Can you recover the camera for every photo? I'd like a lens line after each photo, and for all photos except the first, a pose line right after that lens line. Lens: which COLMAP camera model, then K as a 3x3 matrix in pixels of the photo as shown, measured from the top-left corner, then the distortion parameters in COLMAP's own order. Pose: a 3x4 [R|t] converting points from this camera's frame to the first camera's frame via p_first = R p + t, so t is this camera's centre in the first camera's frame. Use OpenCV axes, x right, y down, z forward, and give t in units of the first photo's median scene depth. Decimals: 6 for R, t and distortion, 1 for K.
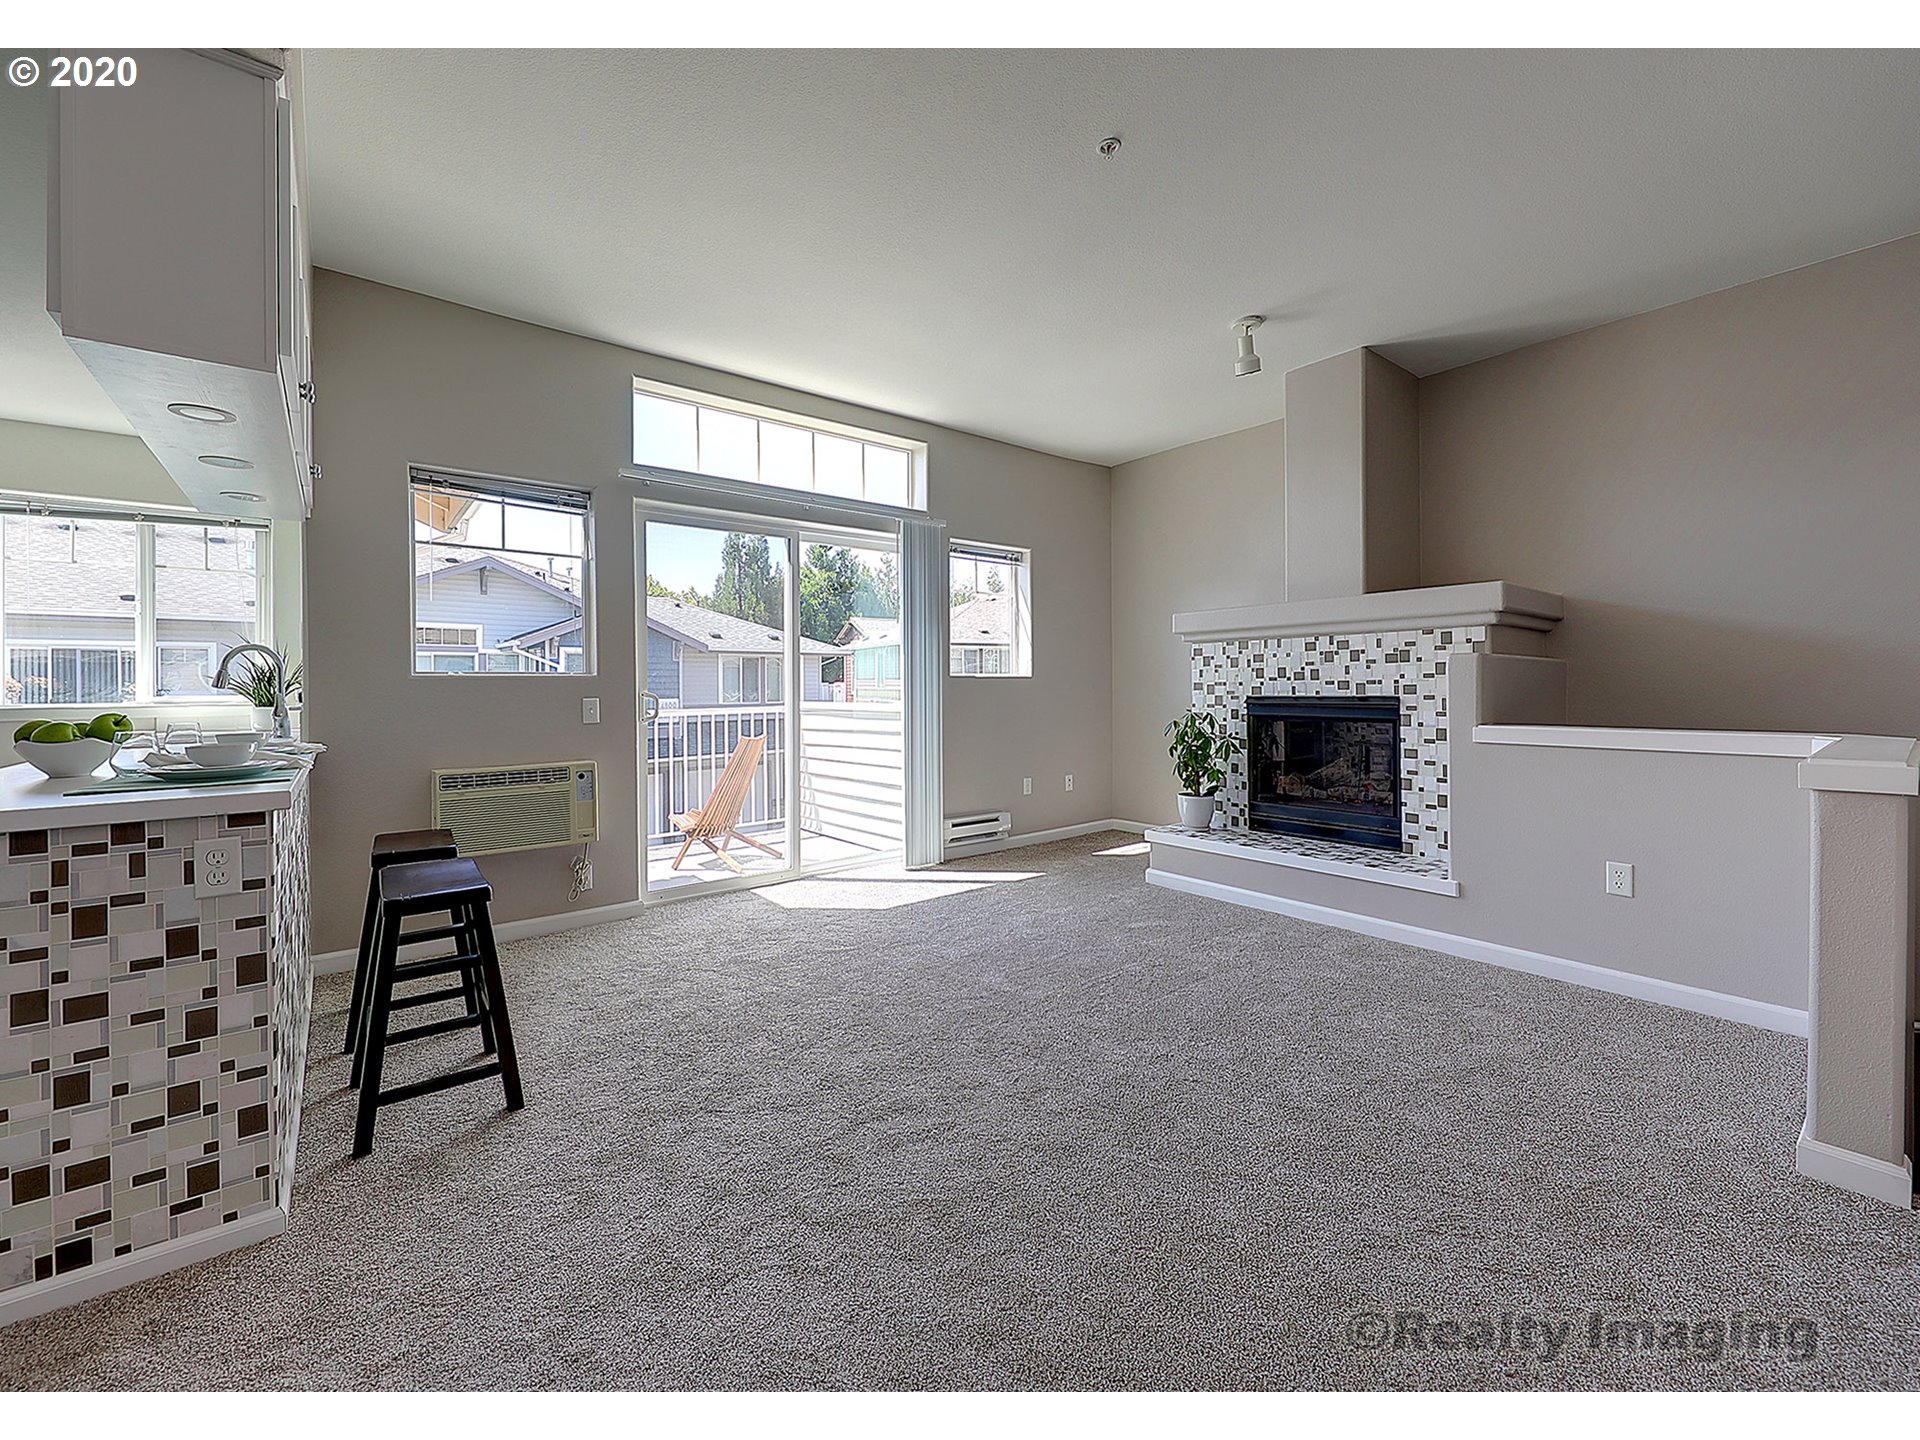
lens RADIAL K [[793.8, 0, 915.0], [0, 793.8, 686.0], [0, 0, 1]] dist [-0.010407, -0.000470]
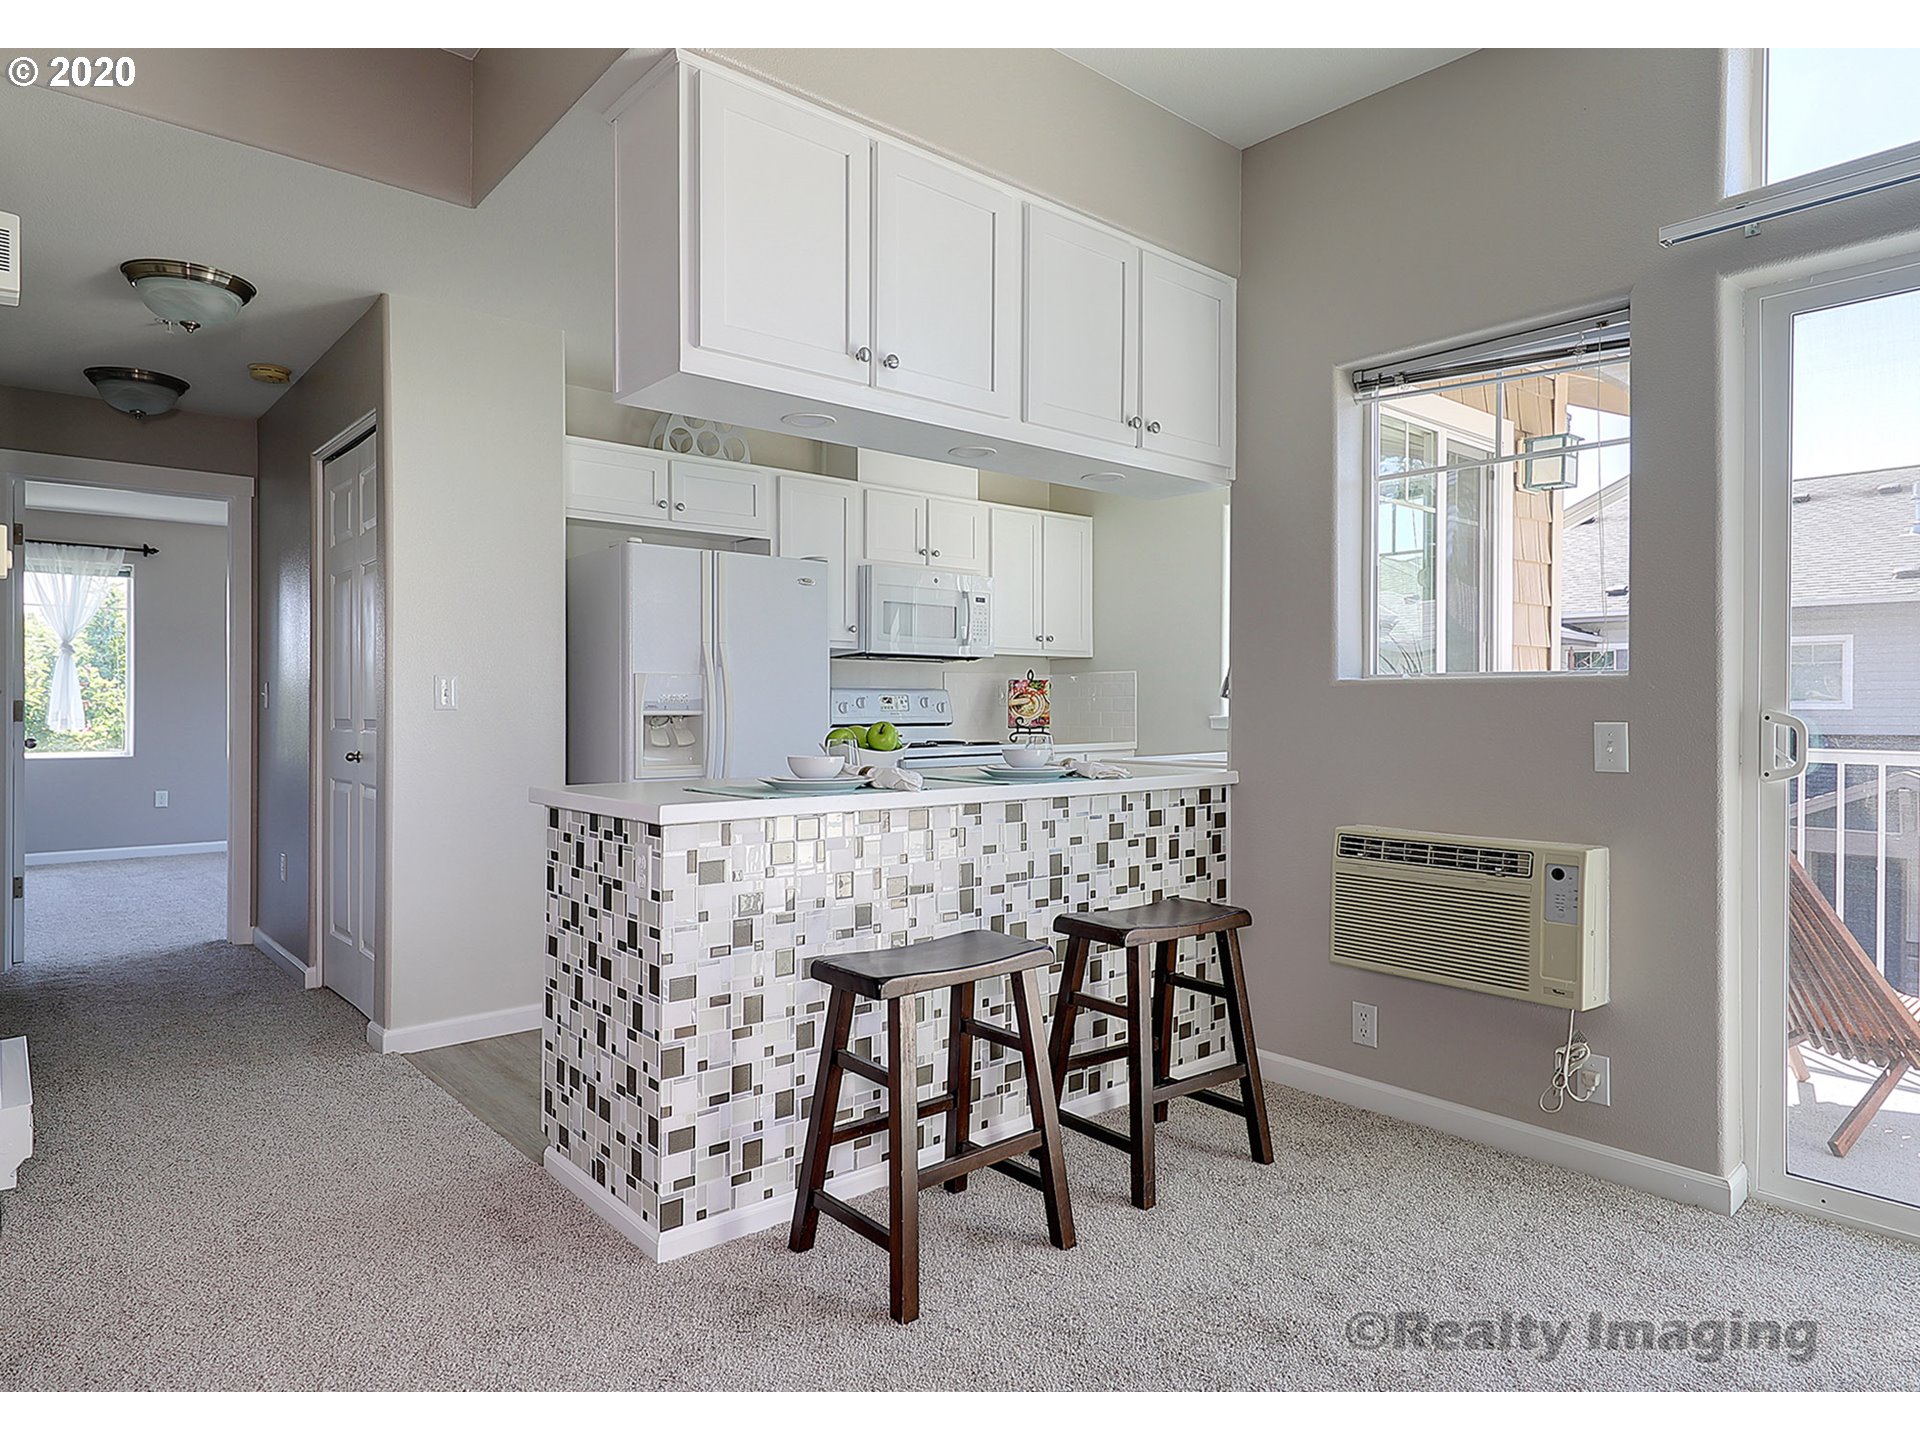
lens RADIAL K [[1089.7, 0, 970.9], [0, 1089.7, 702.6], [0, 0, 1]] dist [0.009522, 0.001844]
pose [[0.079985, 0.008958, -0.996756, 0.224050], [-0.001143, 0.999960, 0.008895, -0.002120], [0.996795, 0.000427, 0.079992, 0.508265]]
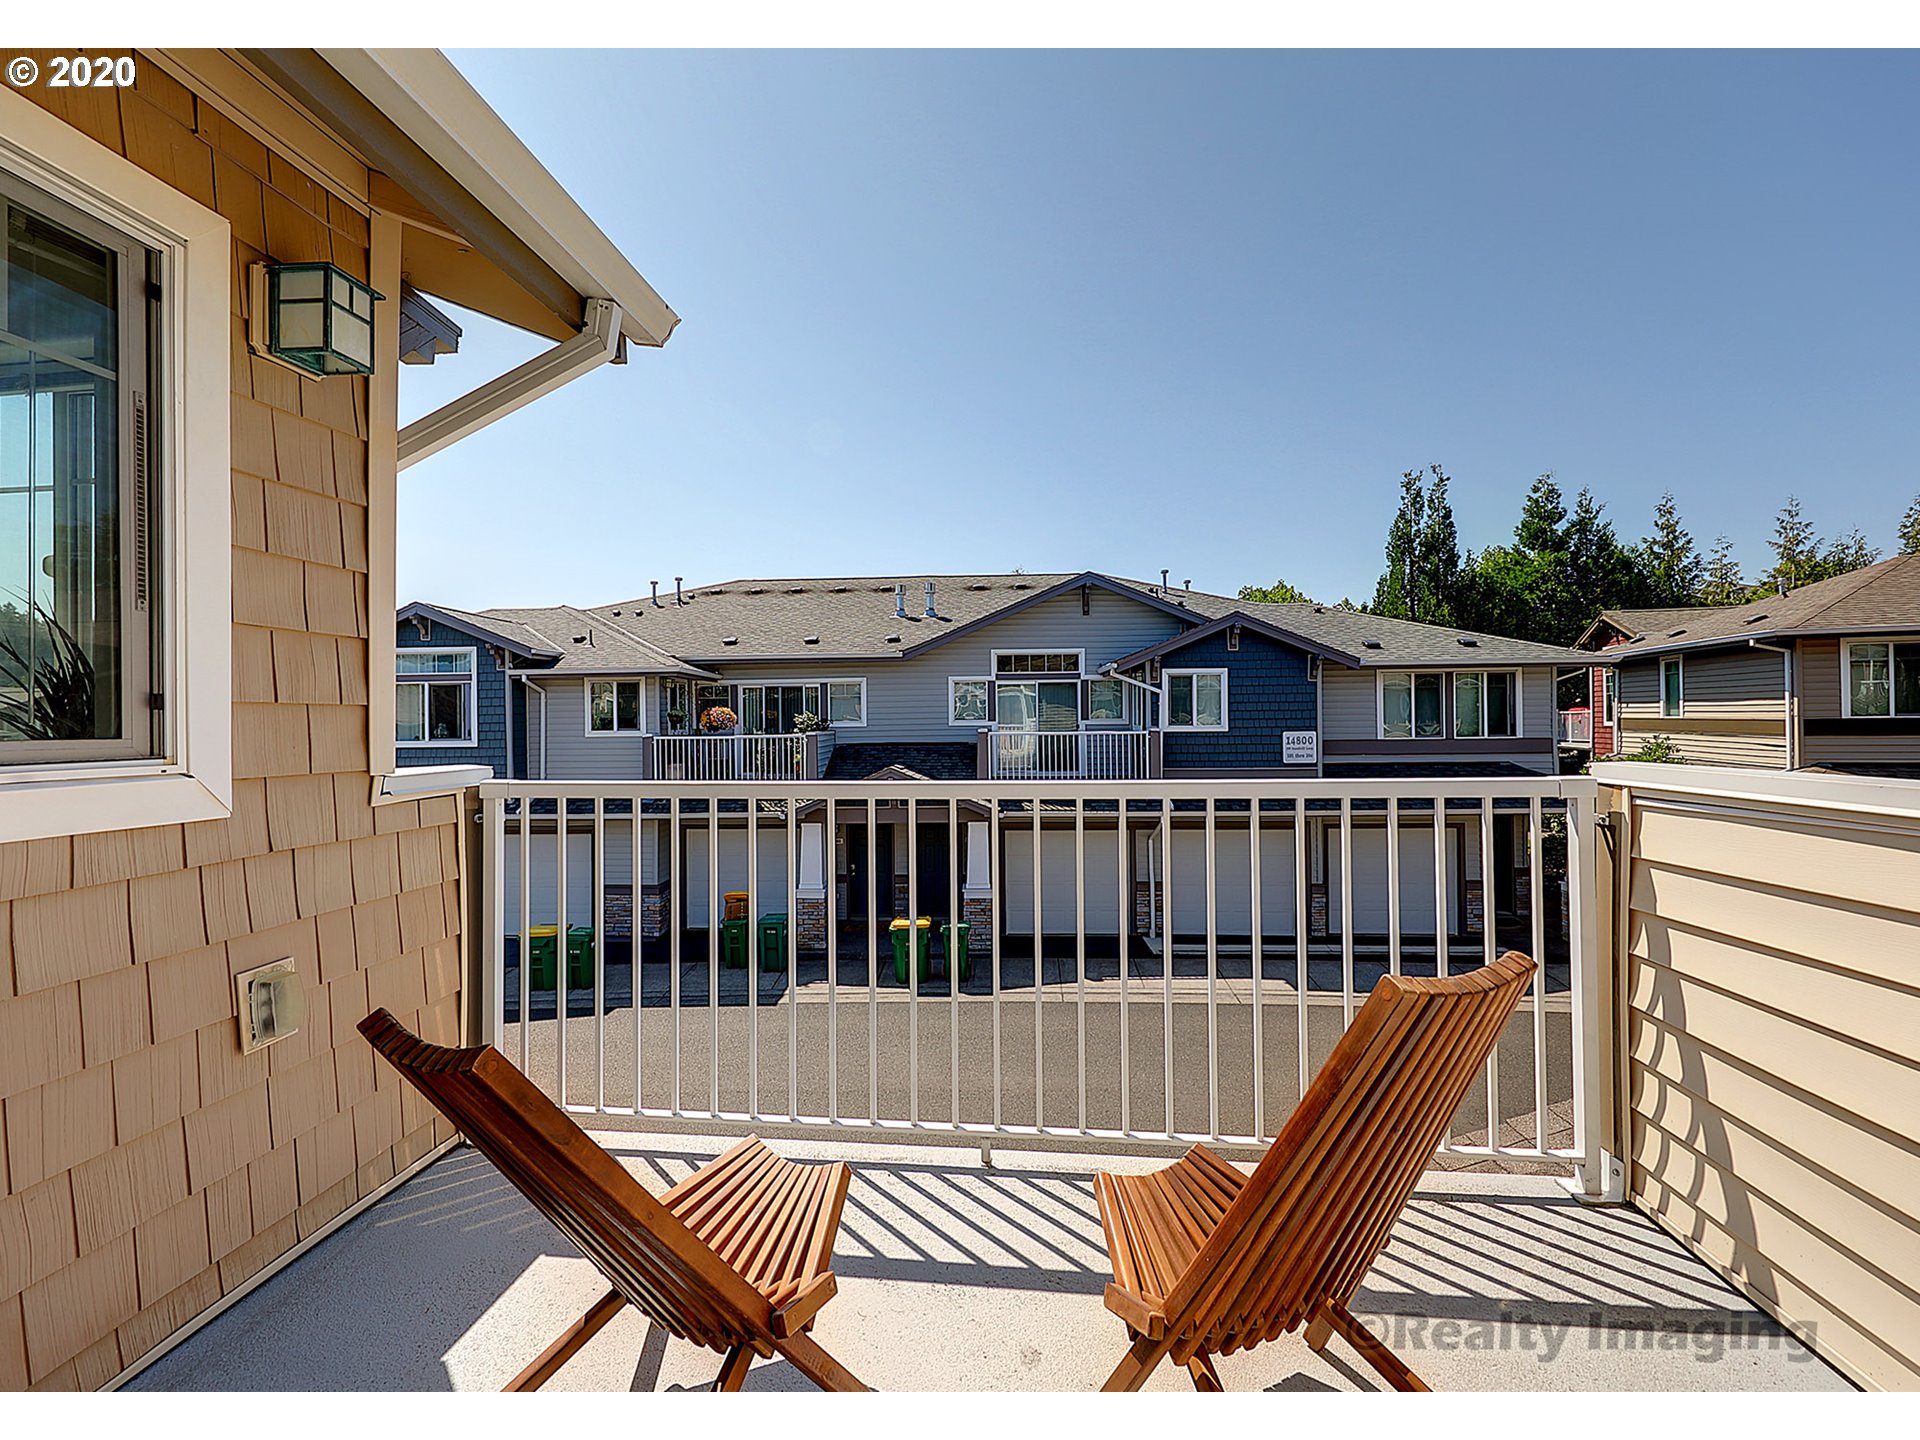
lens RADIAL K [[803.1, 0, 912.9], [0, 803.1, 716.2], [0, 0, 1]] dist [0.001734, 0.000323]
pose [[0.715948, -0.001593, -0.698151, -0.234997], [0.002999, 0.999995, 0.000794, -0.005203], [0.698147, -0.002662, 0.715950, 1.051051]]
